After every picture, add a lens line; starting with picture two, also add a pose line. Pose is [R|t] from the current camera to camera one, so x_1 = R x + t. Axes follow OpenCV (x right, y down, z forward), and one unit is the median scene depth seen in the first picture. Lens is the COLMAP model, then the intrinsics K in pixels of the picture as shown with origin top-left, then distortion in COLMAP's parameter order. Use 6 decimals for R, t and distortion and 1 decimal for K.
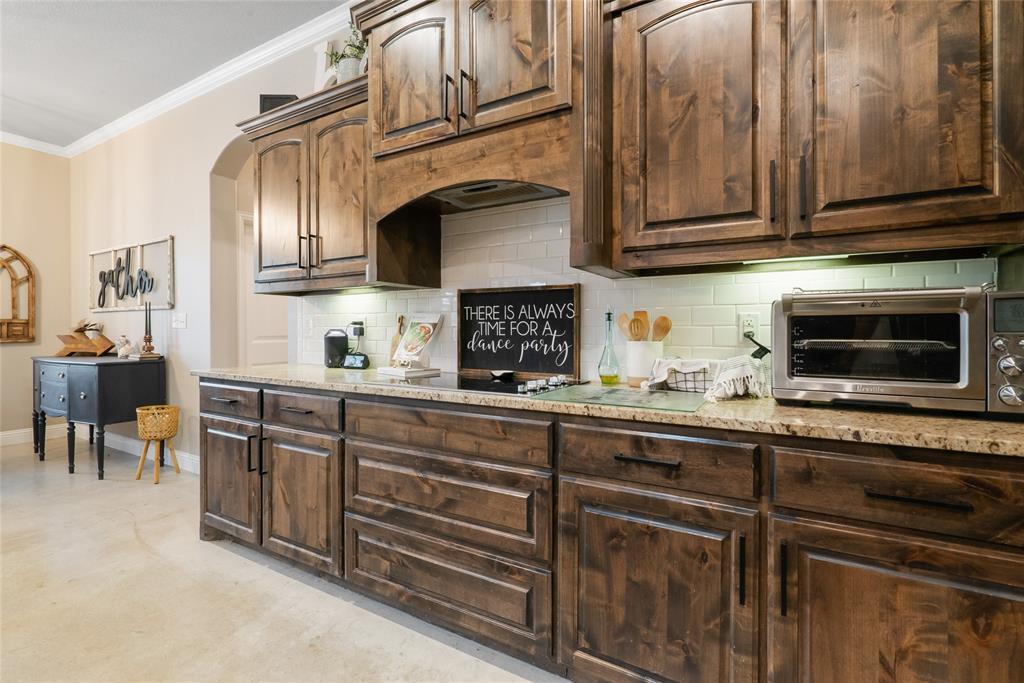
lens RADIAL K [[467.8, 0, 505.3], [0, 467.8, 331.8], [0, 0, 1]] dist [-0.002031, -0.000026]
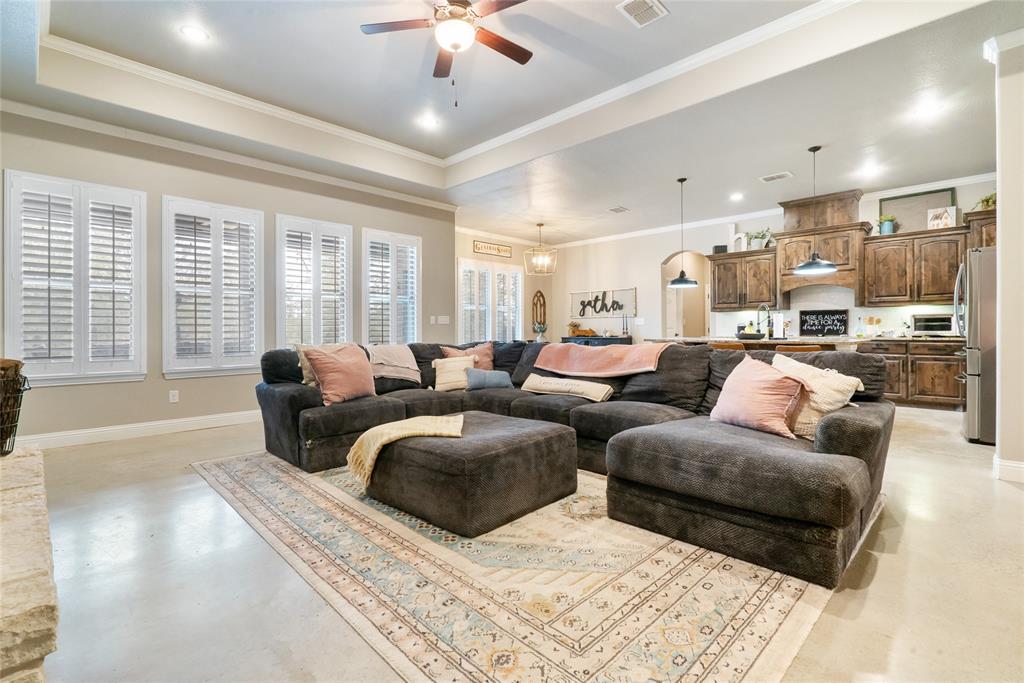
lens RADIAL K [[467.8, 0, 505.3], [0, 467.8, 331.8], [0, 0, 1]] dist [-0.002031, -0.000026]
pose [[0.969768, -0.004448, -0.243987, -1.353452], [0.003976, 0.999989, -0.002429, 0.059189], [0.243996, 0.001385, 0.969775, -2.756417]]
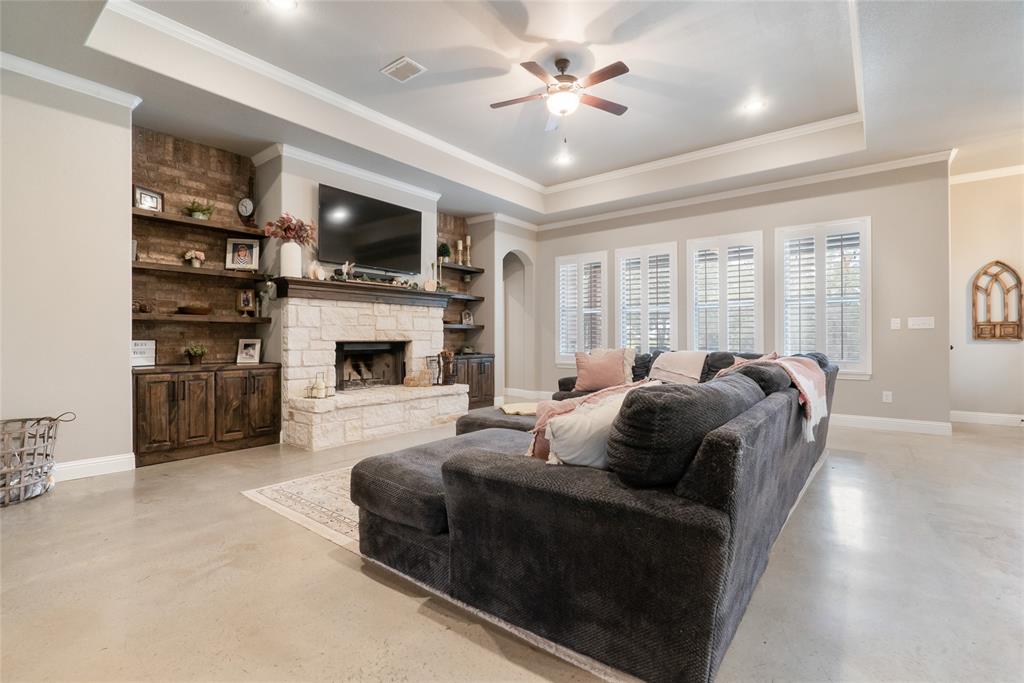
lens RADIAL K [[471.5, 0, 510.9], [0, 471.5, 339.0], [0, 0, 1]] dist [-0.002986, -0.000062]
pose [[-0.131751, 0.000202, -0.991283, -0.011029], [-0.002411, 0.999997, 0.000525, 0.049745], [0.991280, 0.002459, -0.131750, -1.340690]]
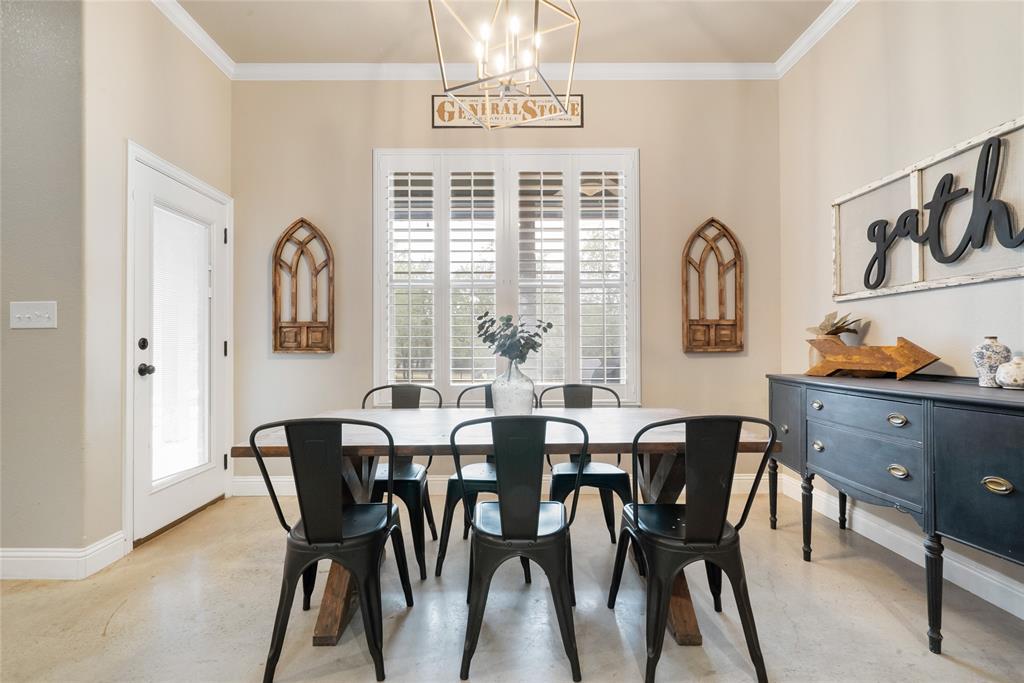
lens RADIAL K [[460.3, 0, 505.6], [0, 460.3, 344.9], [0, 0, 1]] dist [-0.003019, 0.000041]
pose [[0.512469, -0.005204, -0.858690, -1.269717], [-0.000092, 0.999981, -0.006115, 0.034722], [0.858705, 0.003213, 0.512459, 0.719569]]
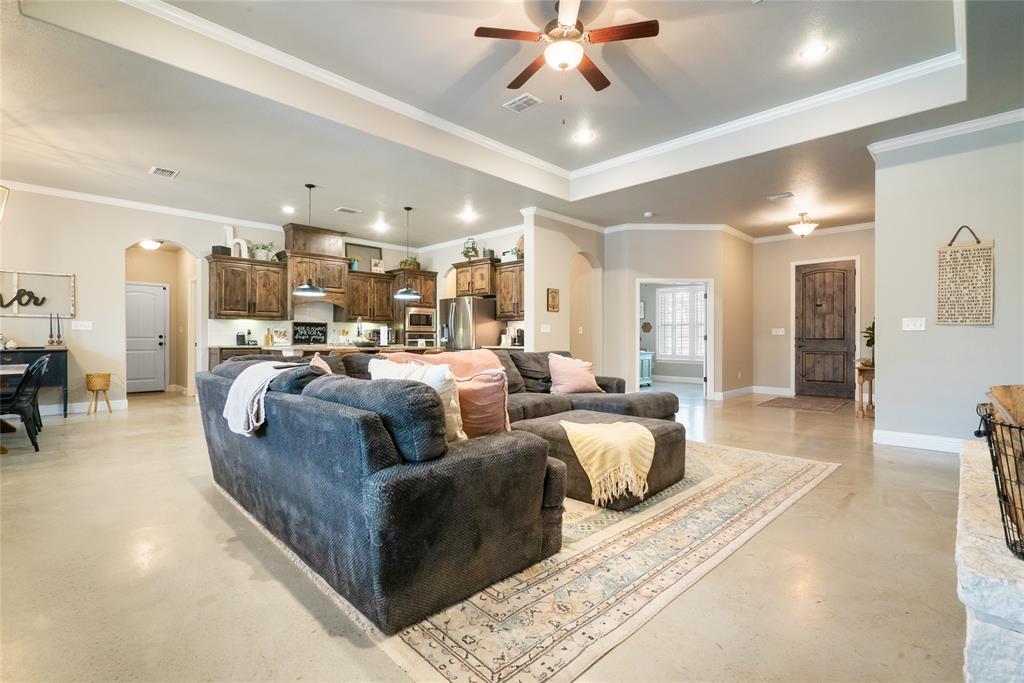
lens RADIAL K [[464.4, 0, 506.1], [0, 464.4, 338.8], [0, 0, 1]] dist [-0.004035, 0.000926]
pose [[0.248924, -0.000226, 0.968523, -3.354917], [0.002930, 0.999996, -0.000520, 0.050120], [-0.968519, 0.002967, 0.248923, -1.573659]]
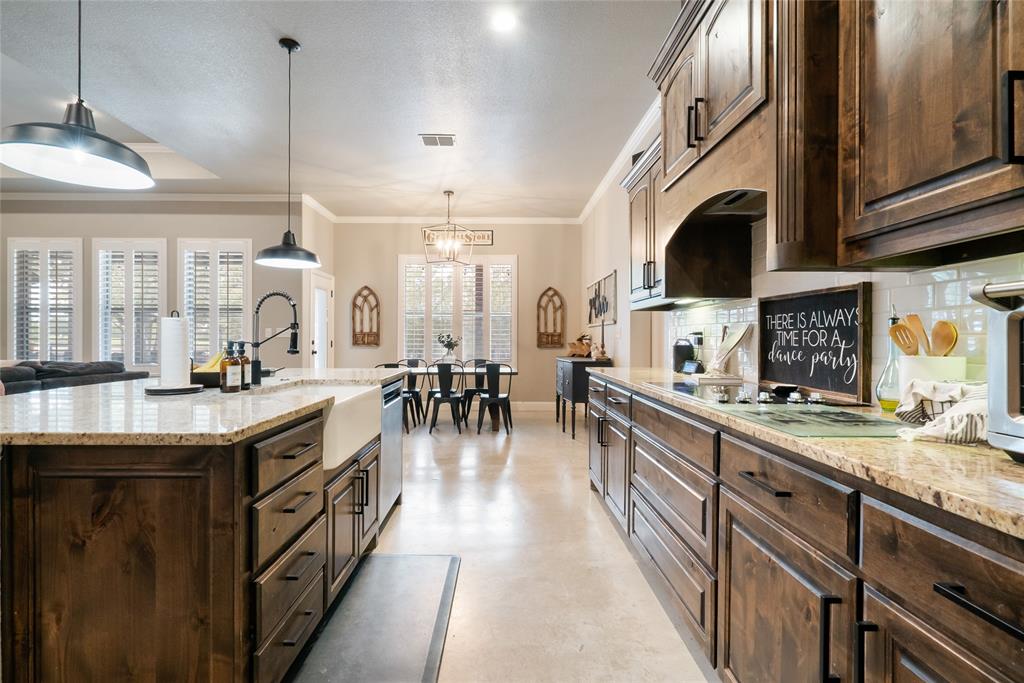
lens RADIAL K [[464.4, 0, 506.1], [0, 464.4, 338.8], [0, 0, 1]] dist [-0.004035, 0.000926]
pose [[0.517881, 0.001516, -0.855451, 0.475560], [-0.007305, 0.999970, -0.002650, 0.000248], [0.855422, 0.007621, 0.517876, 0.062462]]
